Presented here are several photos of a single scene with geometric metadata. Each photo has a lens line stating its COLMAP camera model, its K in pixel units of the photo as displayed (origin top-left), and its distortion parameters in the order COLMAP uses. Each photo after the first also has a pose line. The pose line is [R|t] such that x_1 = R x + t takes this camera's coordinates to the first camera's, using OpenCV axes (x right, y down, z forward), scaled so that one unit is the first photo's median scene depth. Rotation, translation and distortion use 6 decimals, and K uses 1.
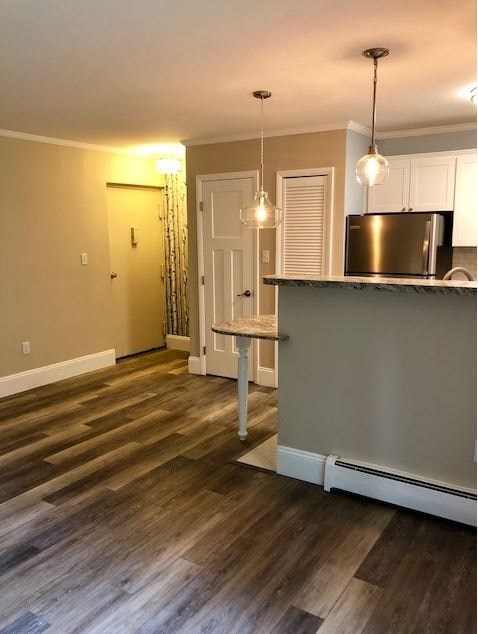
lens RADIAL K [[523.1, 0, 238.1], [0, 523.1, 319.8], [0, 0, 1]] dist [0.006924, -0.005546]
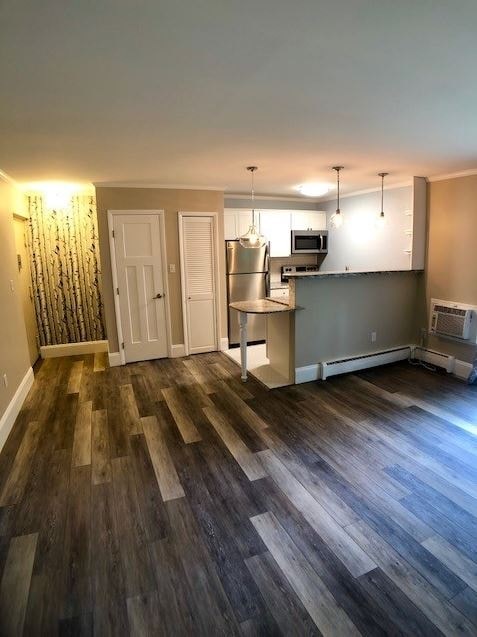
lens RADIAL K [[343.8, 0, 240.3], [0, 343.8, 313.9], [0, 0, 1]] dist [-0.116142, -0.002142]
pose [[0.559572, -0.163067, 0.812581, -0.619614], [0.155537, 0.983694, 0.090298, -0.052867], [-0.814056, 0.075858, 0.575811, 0.302741]]
